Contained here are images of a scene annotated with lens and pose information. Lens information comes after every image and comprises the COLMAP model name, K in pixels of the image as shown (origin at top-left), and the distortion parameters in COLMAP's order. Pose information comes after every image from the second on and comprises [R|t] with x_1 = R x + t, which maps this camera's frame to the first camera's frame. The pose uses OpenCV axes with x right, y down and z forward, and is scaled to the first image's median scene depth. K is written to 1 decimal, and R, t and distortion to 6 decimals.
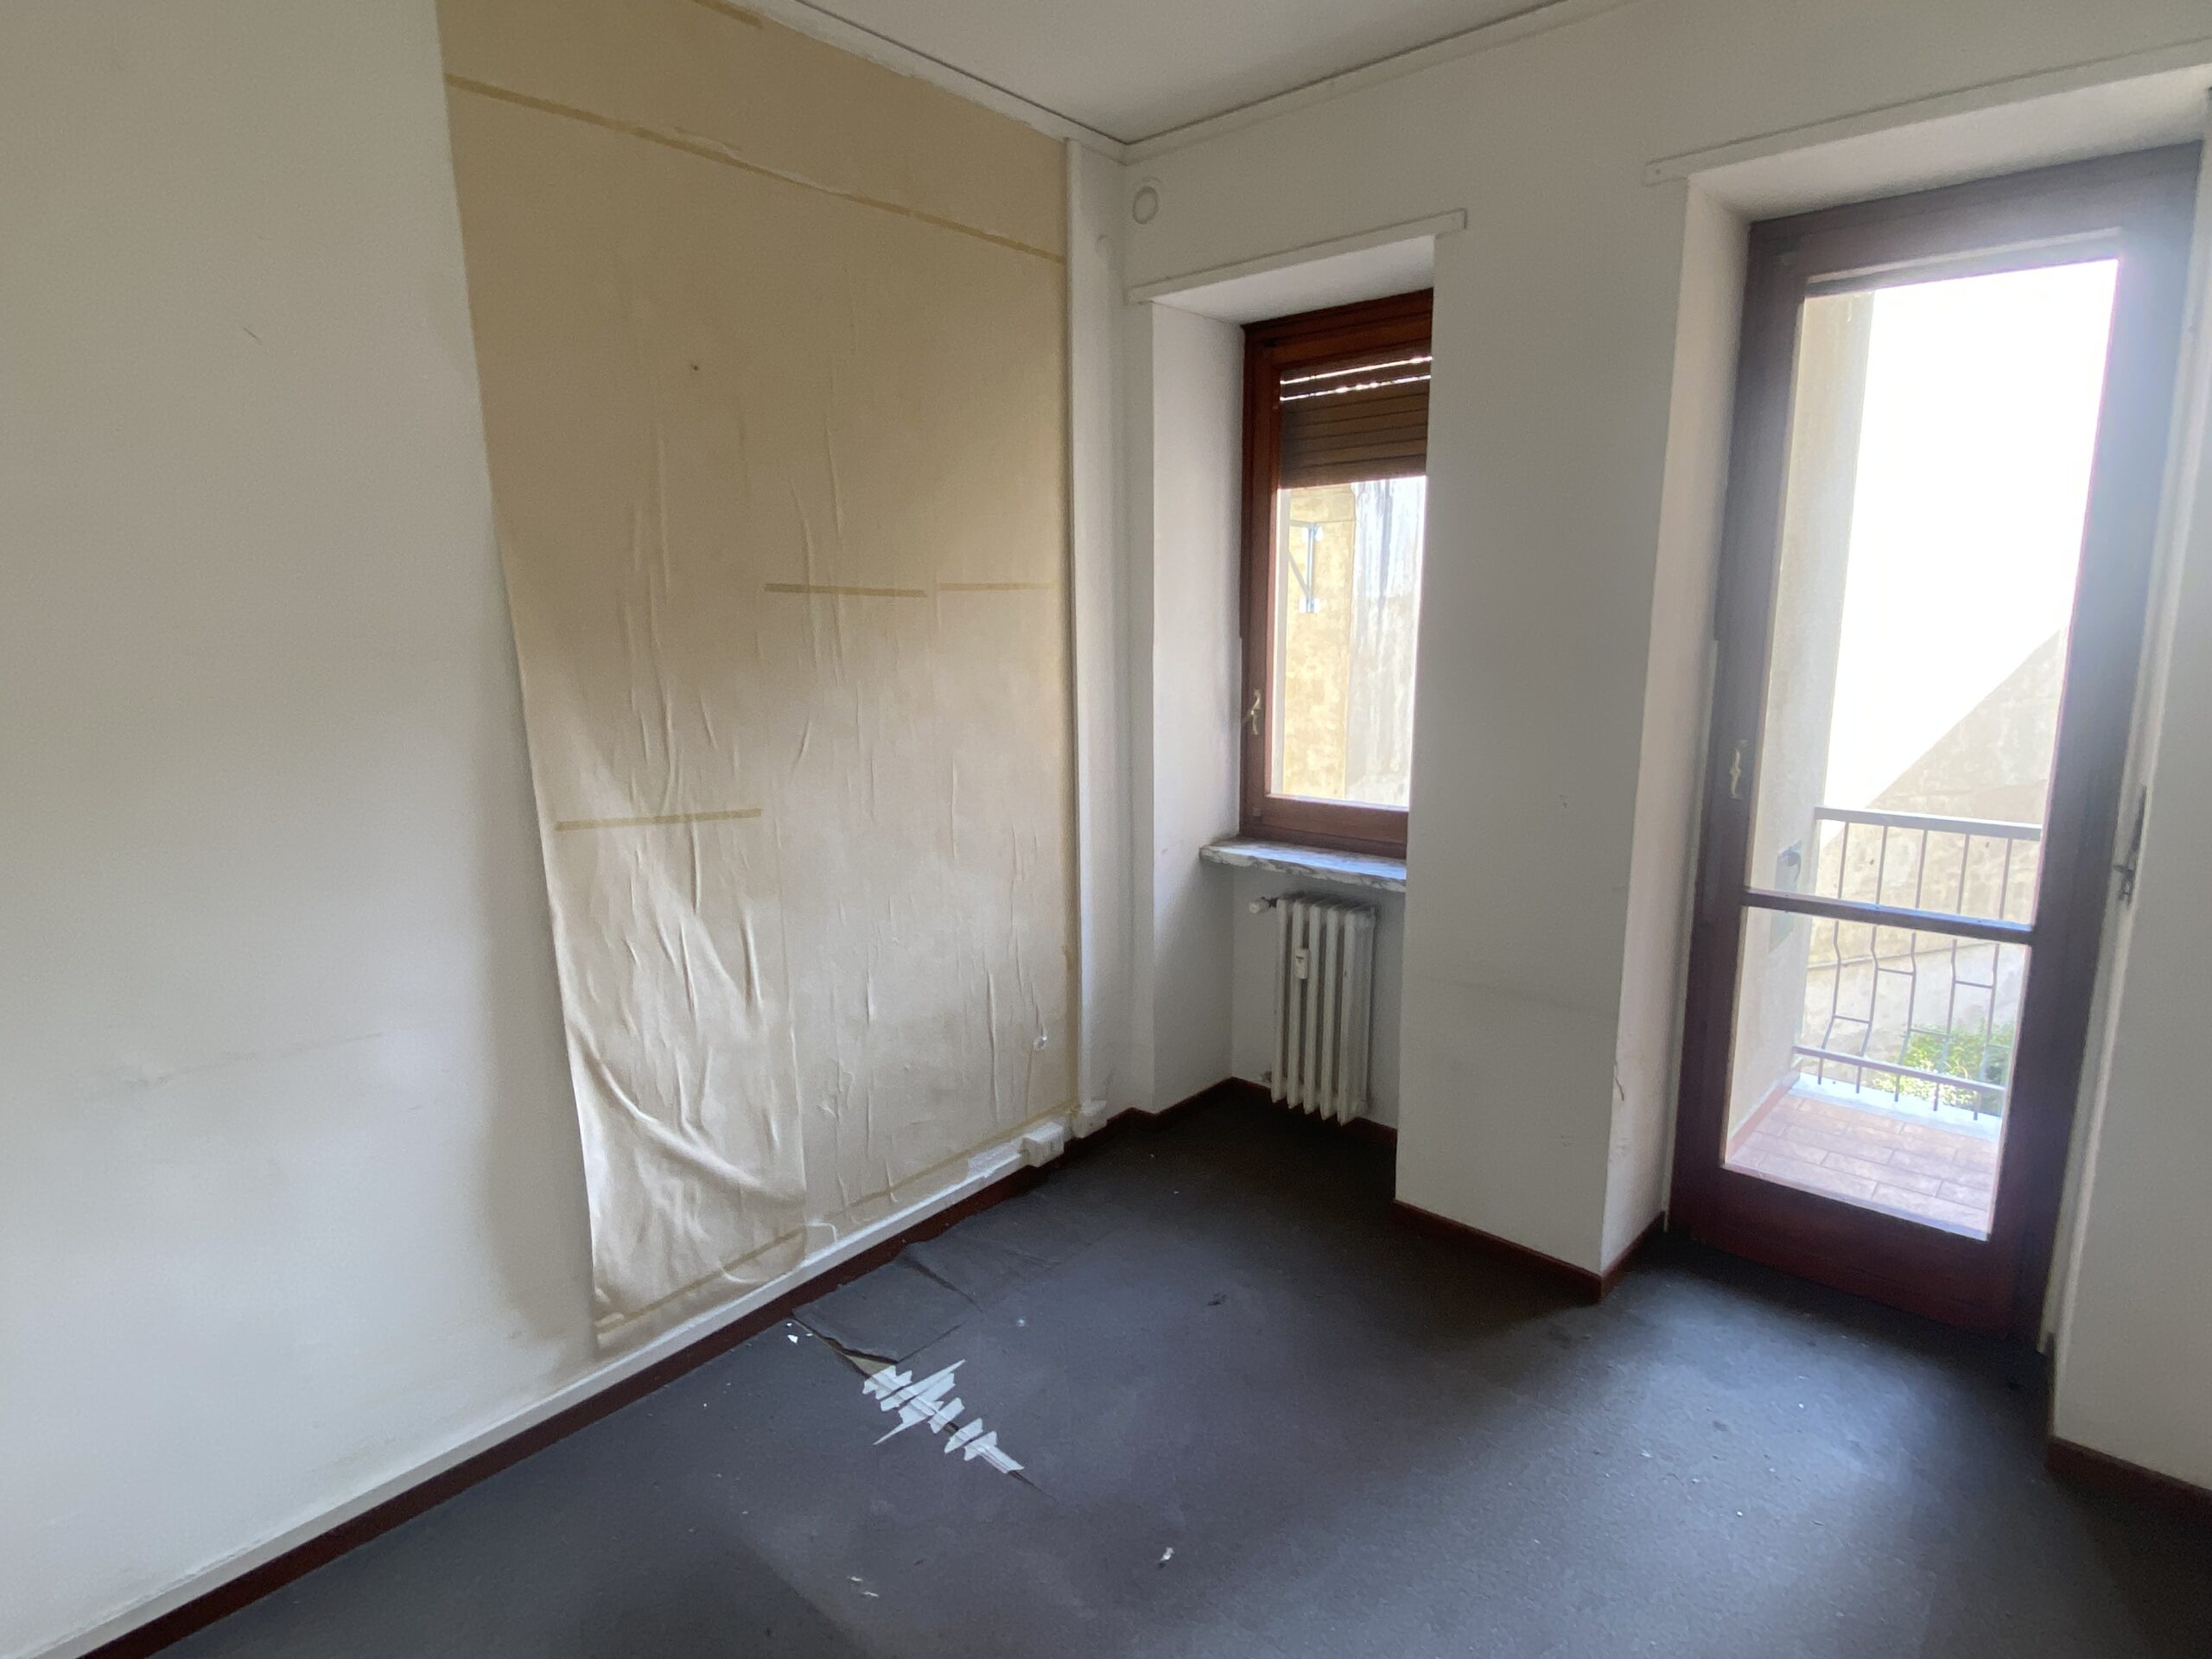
lens RADIAL K [[1197.4, 0, 1099.3], [0, 1197.4, 833.3], [0, 0, 1]] dist [0.018448, -0.022001]
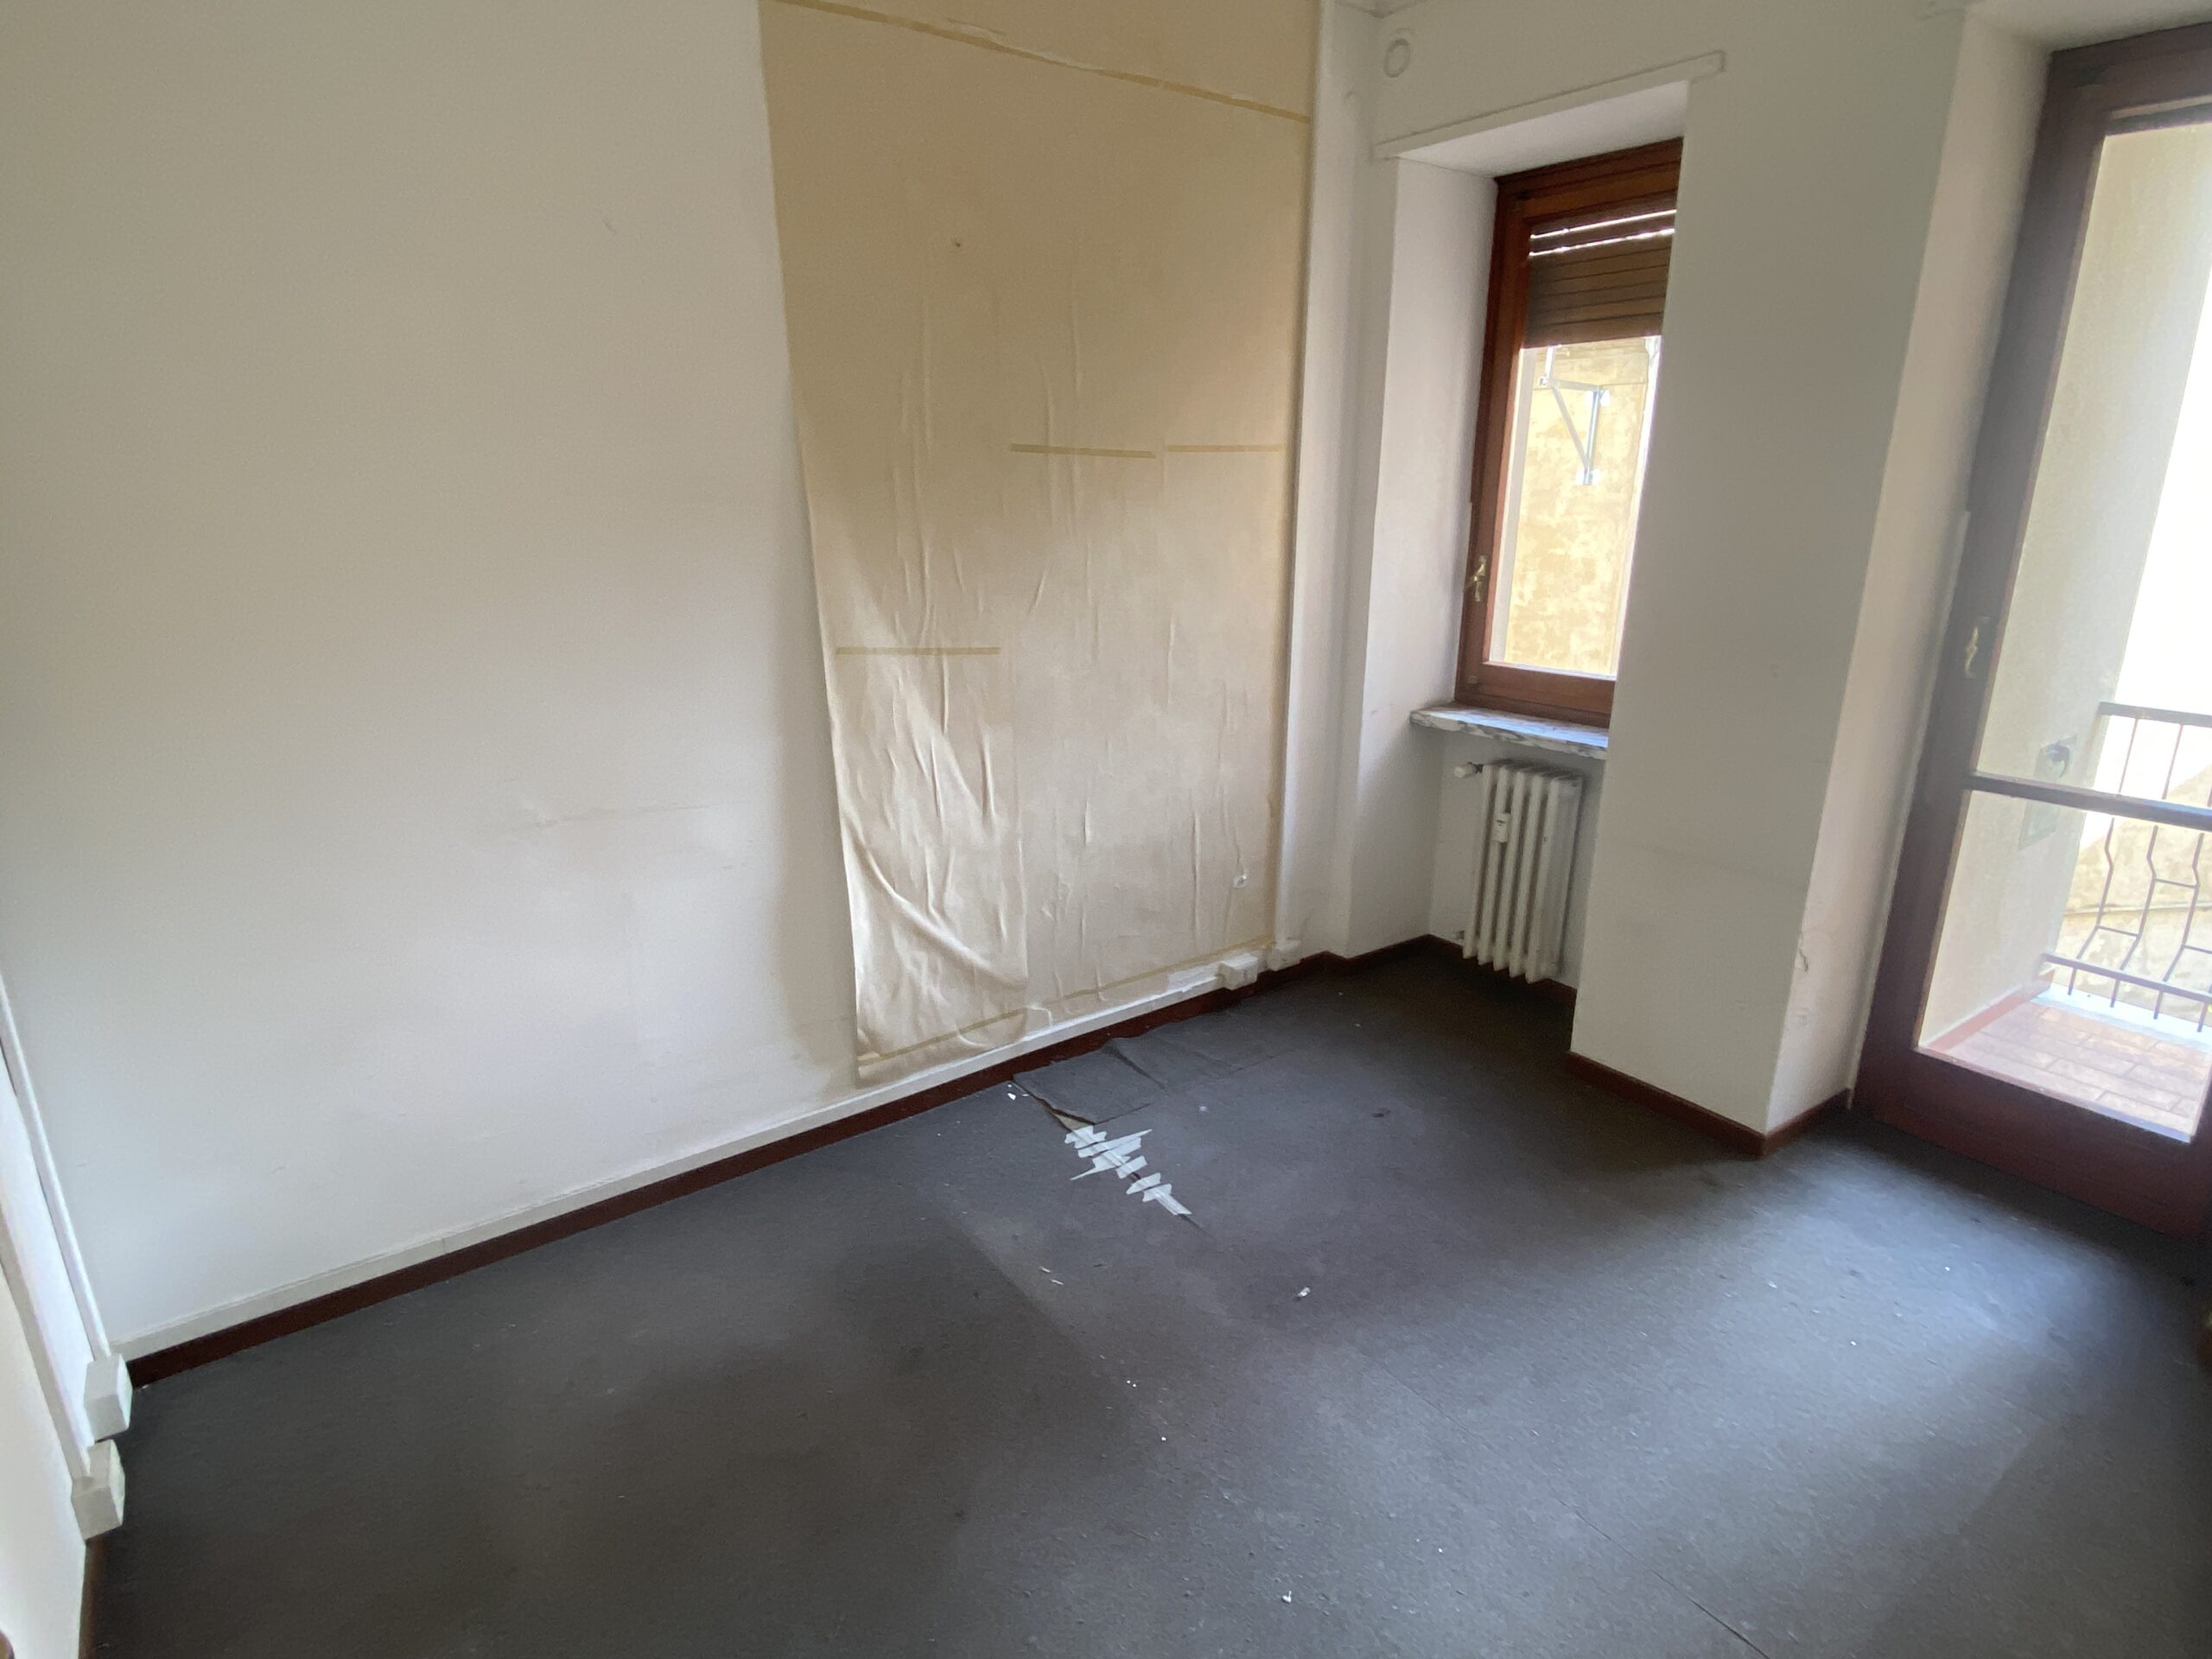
lens RADIAL K [[1197.4, 0, 1102.0], [0, 1197.4, 850.8], [0, 0, 1]] dist [0.018448, -0.022001]
pose [[0.977853, 0.069902, -0.197274, 0.046897], [-0.046838, 0.991759, 0.119249, 0.027660], [0.203984, -0.107369, 0.973069, -0.105814]]
